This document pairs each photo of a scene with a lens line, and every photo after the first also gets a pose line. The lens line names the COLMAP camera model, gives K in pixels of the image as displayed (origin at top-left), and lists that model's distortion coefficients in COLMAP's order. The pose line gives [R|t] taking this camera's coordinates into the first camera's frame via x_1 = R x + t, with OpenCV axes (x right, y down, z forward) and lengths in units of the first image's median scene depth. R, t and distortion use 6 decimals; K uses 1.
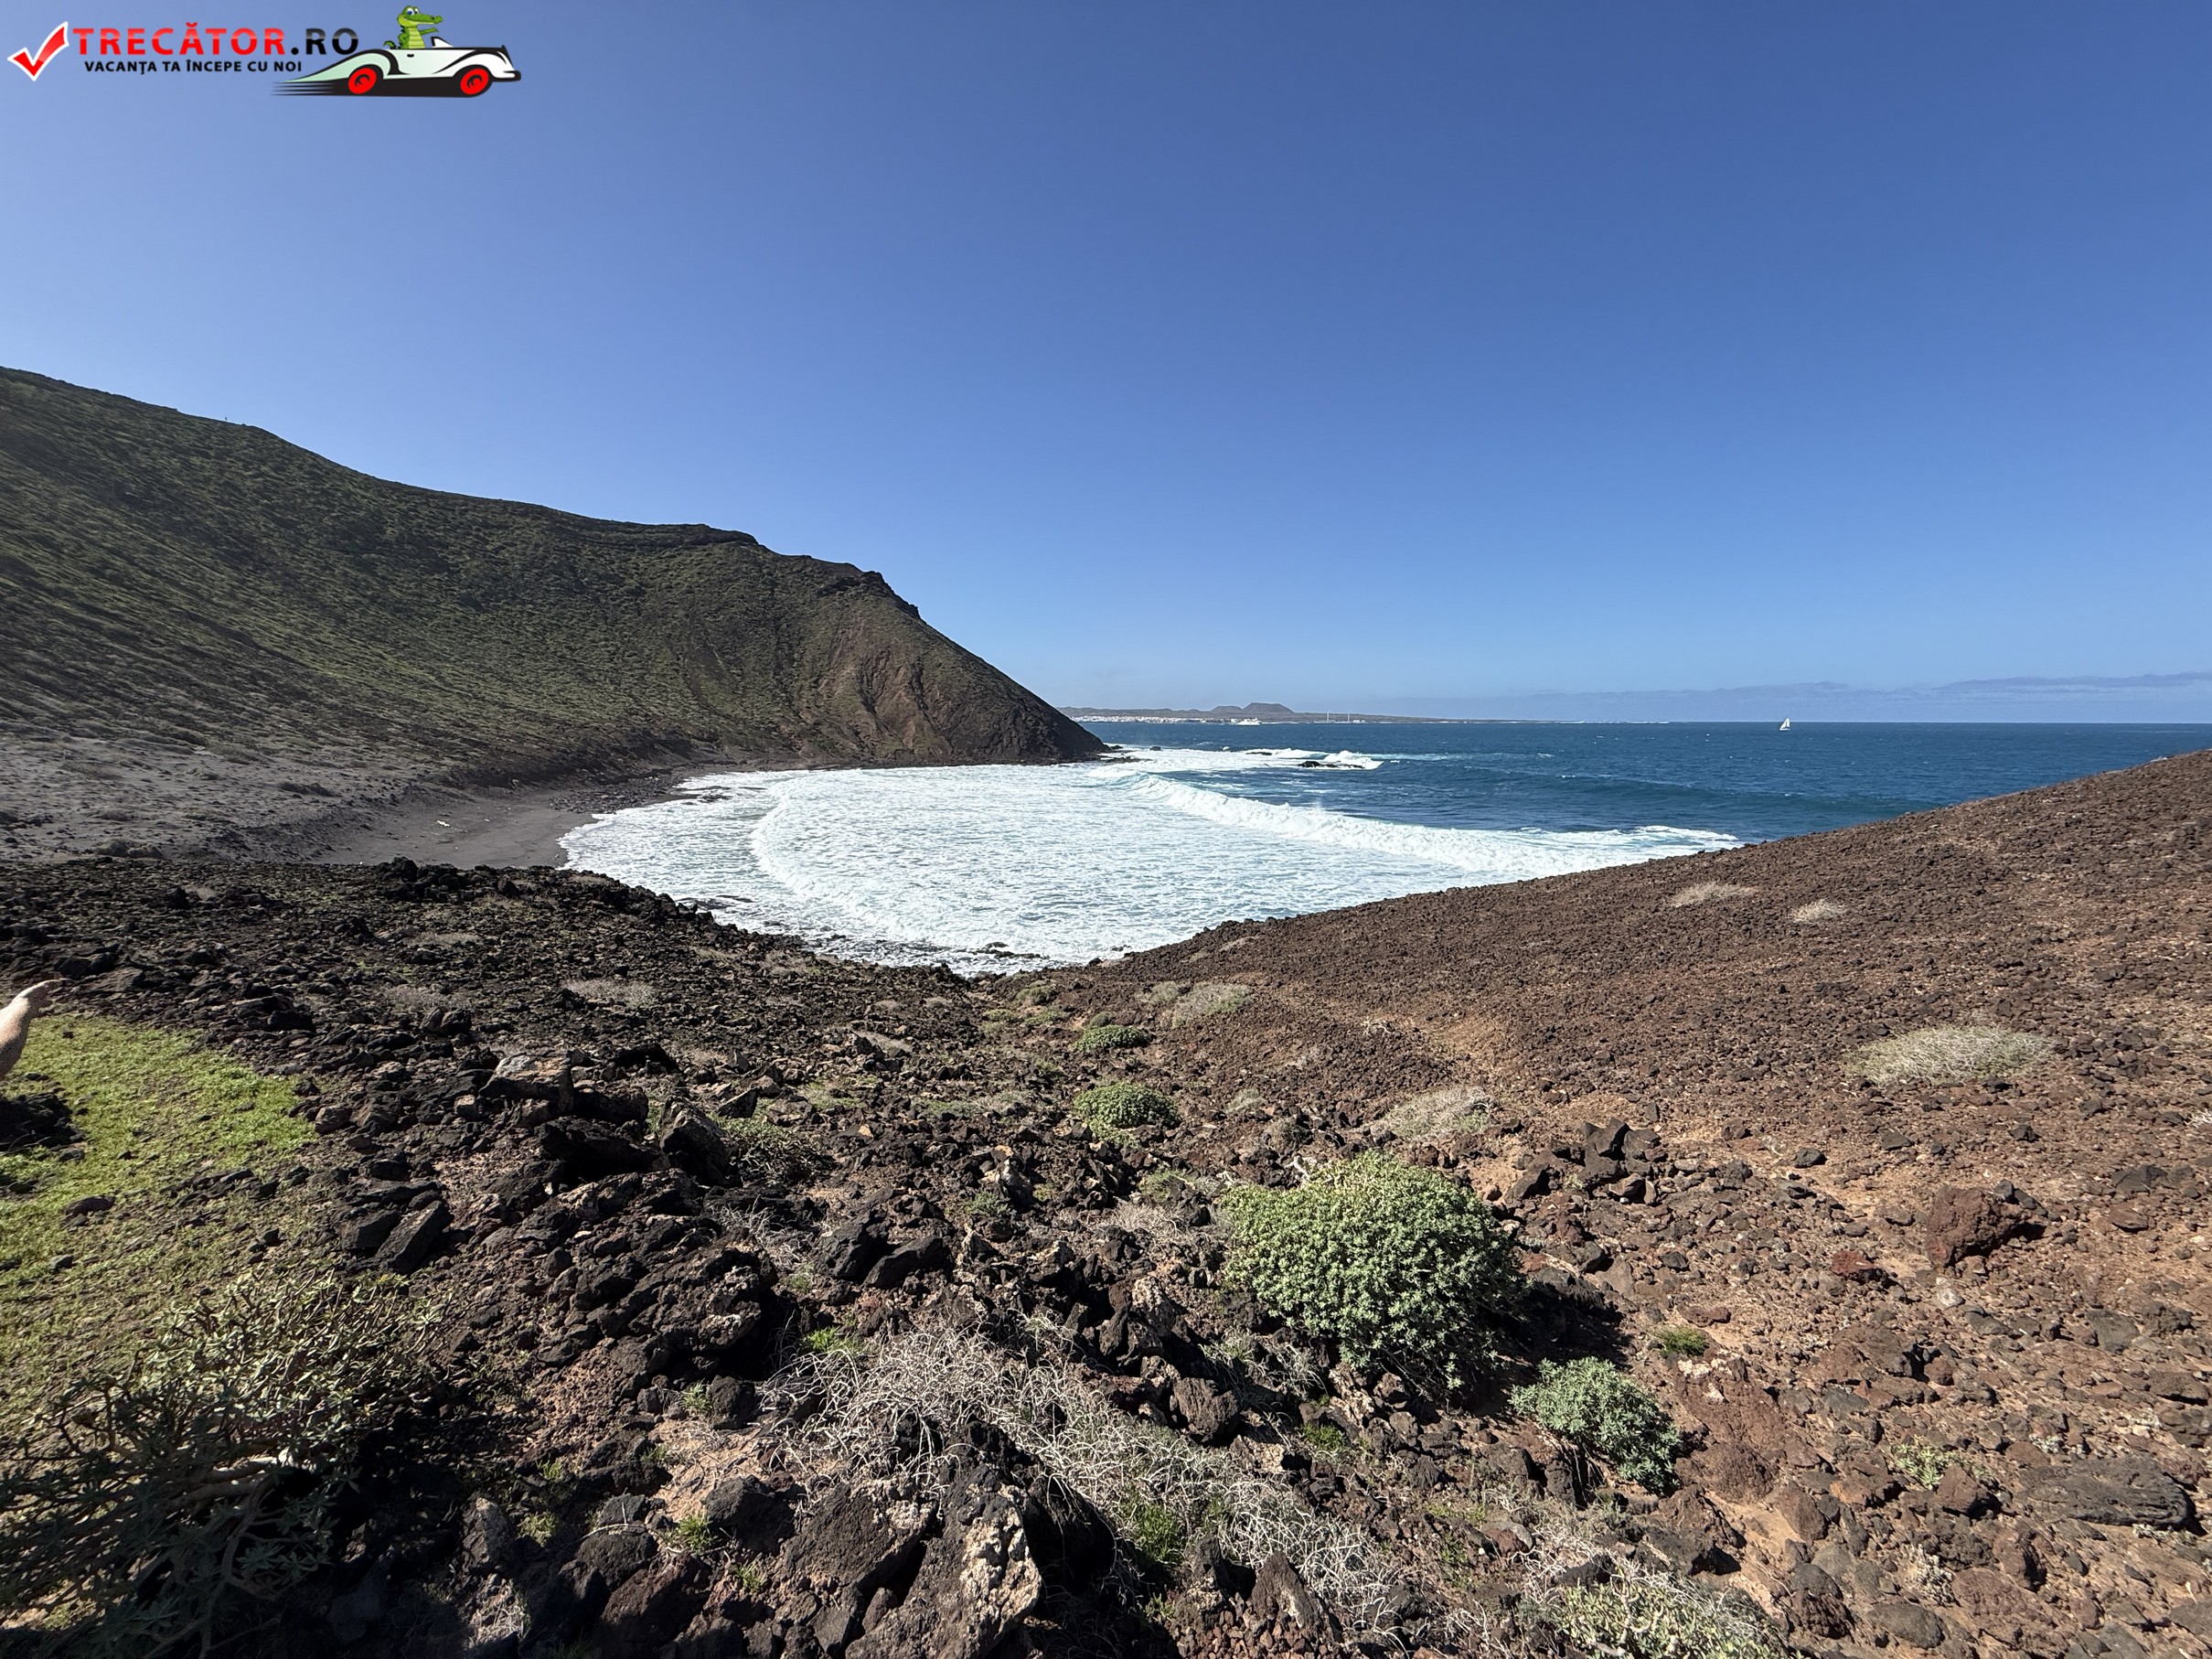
lens RADIAL K [[873.1, 0, 1106.0], [0, 873.1, 829.5], [0, 0, 1]] dist [-0.003692, 0.000200]
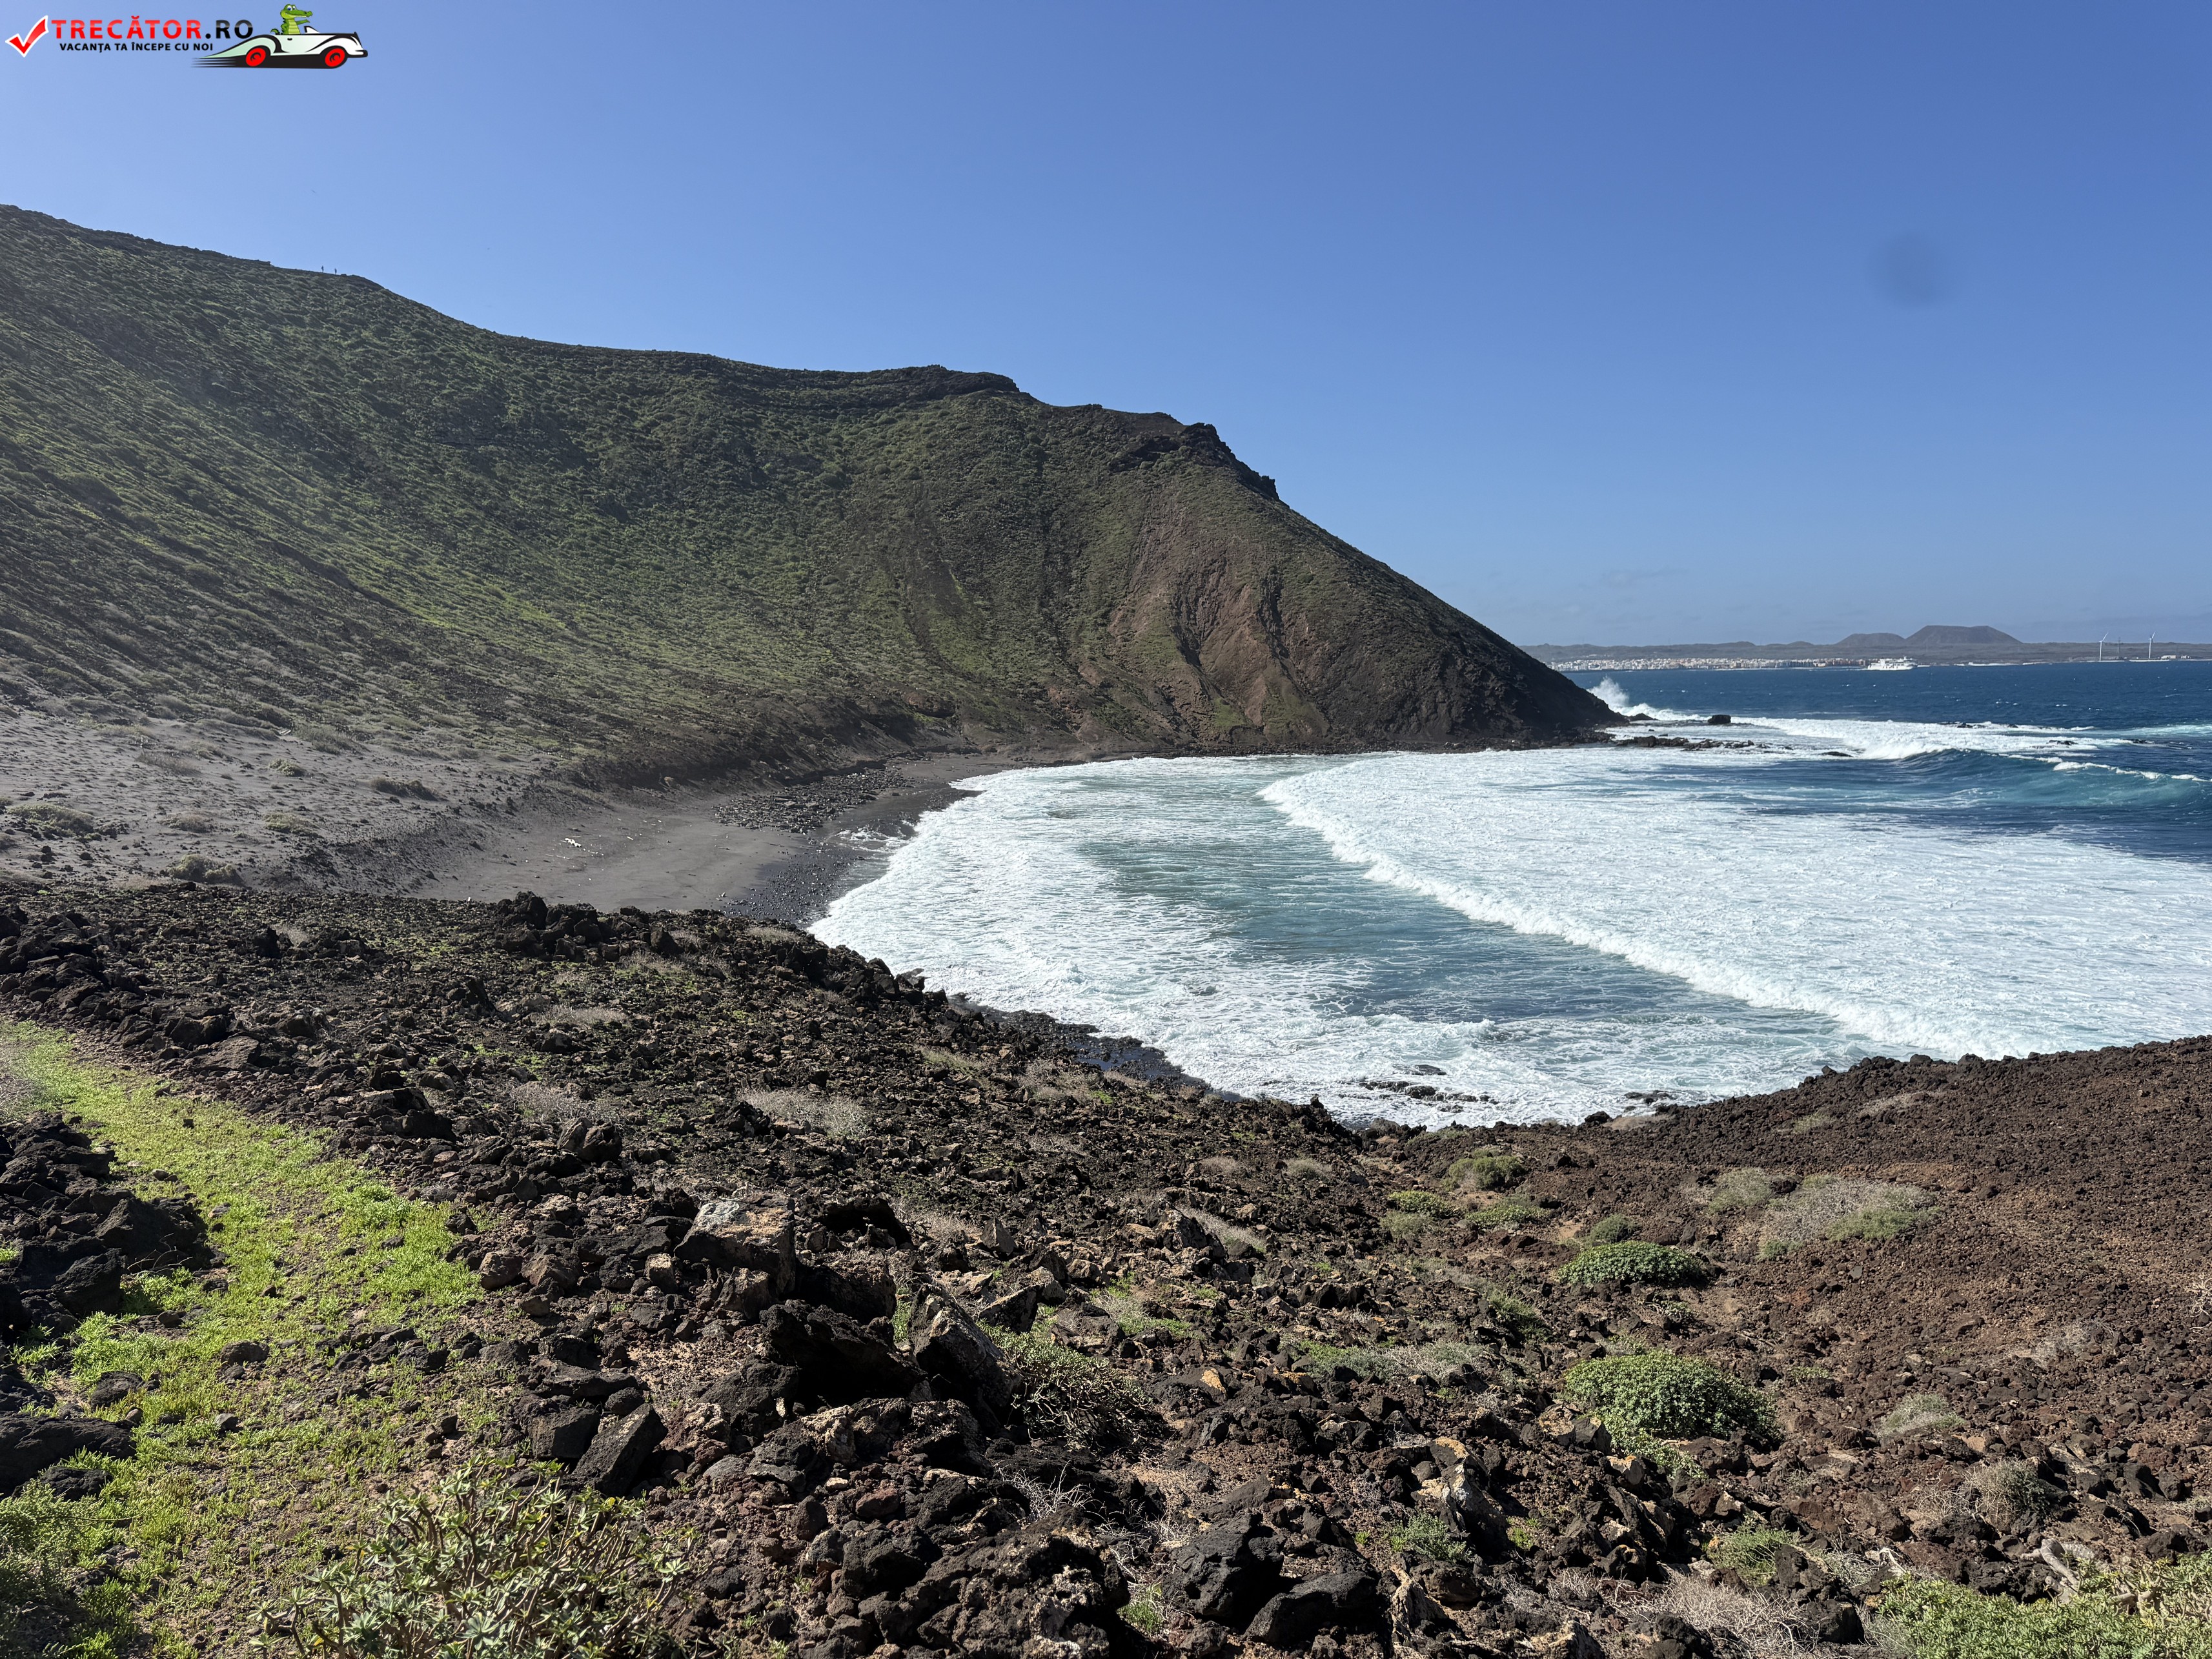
lens RADIAL K [[1533.8, 0, 1098.0], [0, 1533.8, 836.8], [0, 0, 1]] dist [0.094403, -0.137799]
pose [[0.948546, 0.013822, -0.316337, -0.014532], [-0.019772, 0.999683, -0.015606, -0.003290], [0.316021, 0.021057, 0.948519, -0.020467]]
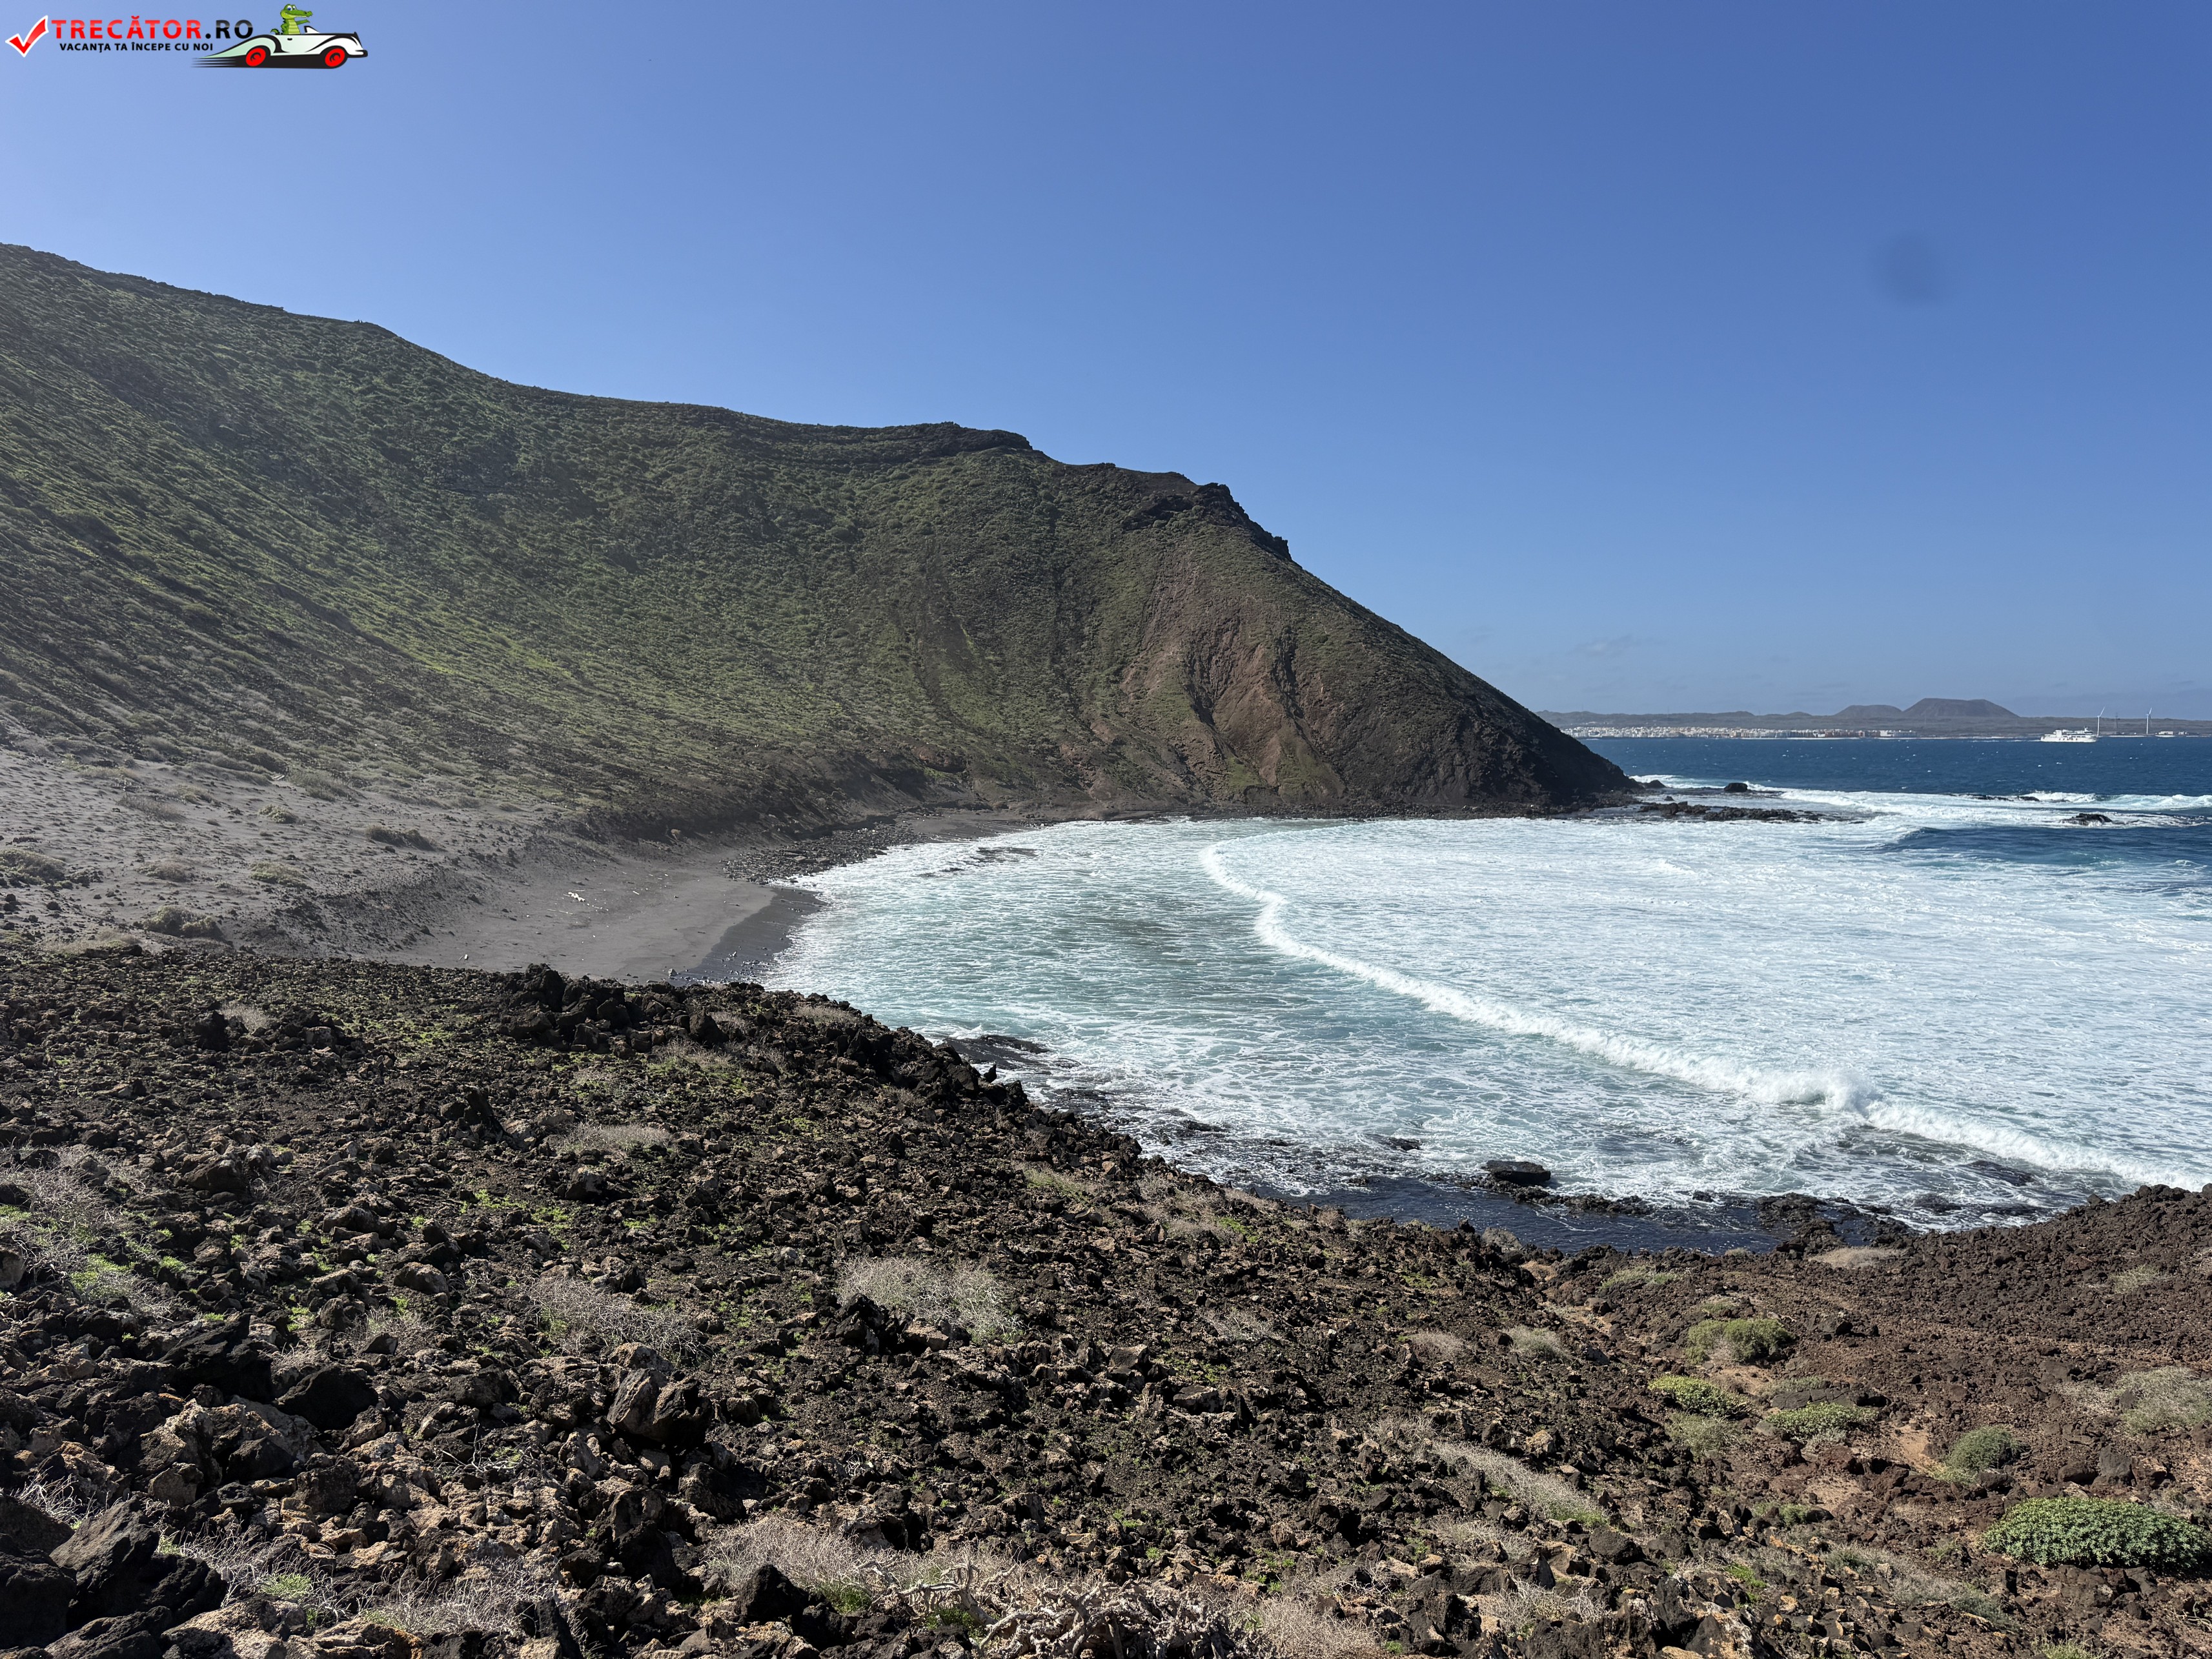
lens RADIAL K [[1531.2, 0, 1107.9], [0, 1531.2, 841.9], [0, 0, 1]] dist [0.096005, -0.143574]
pose [[0.950574, 0.016480, -0.310060, -0.420177], [-0.033831, 0.998142, -0.050668, -0.024211], [0.308649, 0.058653, 0.949366, 0.440674]]
